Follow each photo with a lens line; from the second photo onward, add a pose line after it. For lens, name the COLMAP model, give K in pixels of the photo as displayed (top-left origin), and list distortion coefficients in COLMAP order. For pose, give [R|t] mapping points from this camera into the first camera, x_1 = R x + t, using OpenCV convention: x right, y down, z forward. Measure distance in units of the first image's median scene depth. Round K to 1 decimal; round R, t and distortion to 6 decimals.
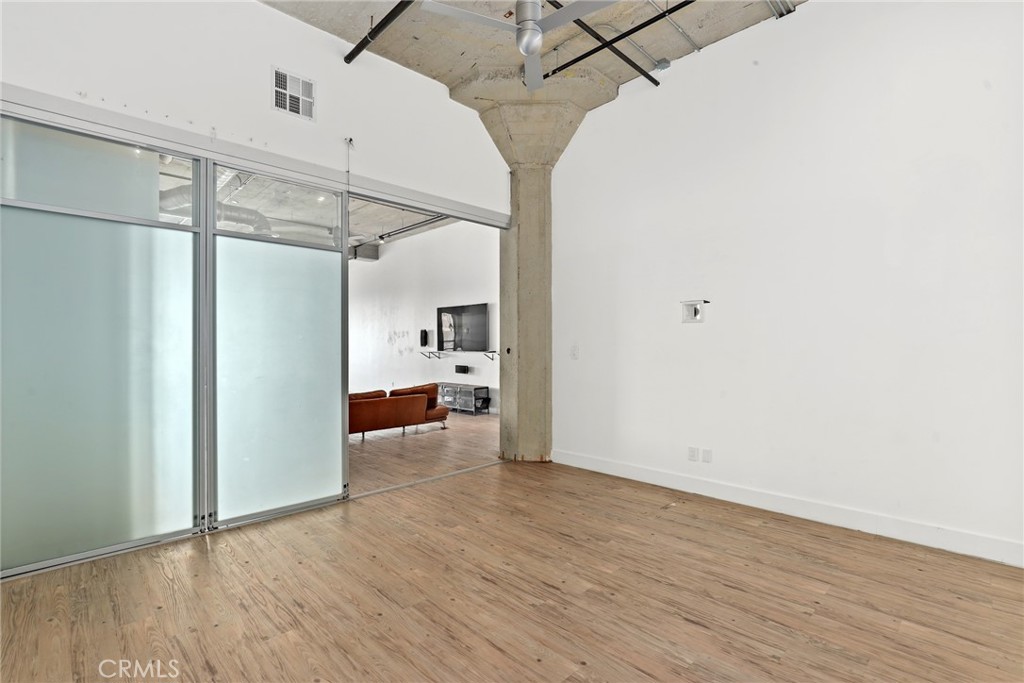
lens RADIAL K [[473.0, 0, 513.1], [0, 473.0, 344.3], [0, 0, 1]] dist [-0.000729, -0.000095]
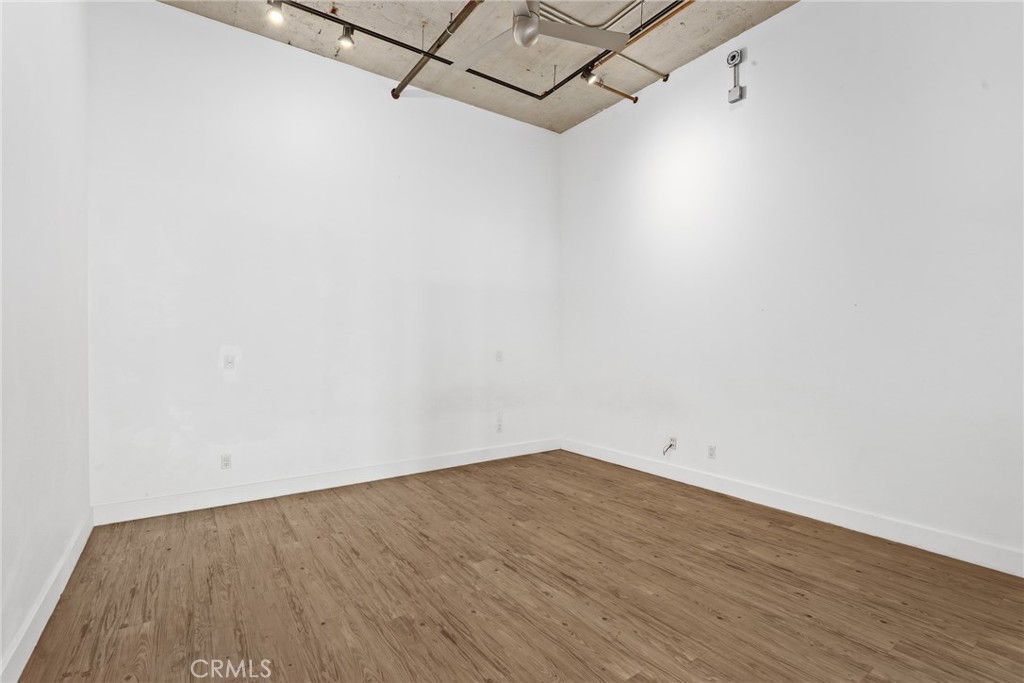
lens RADIAL K [[473.0, 0, 511.2], [0, 473.0, 342.5], [0, 0, 1]] dist [-0.000729, -0.000095]
pose [[-0.985966, 0.002223, 0.166929, -0.101235], [0.001254, 0.999982, -0.005909, 0.009873], [-0.166939, -0.005617, -0.985951, 2.045710]]
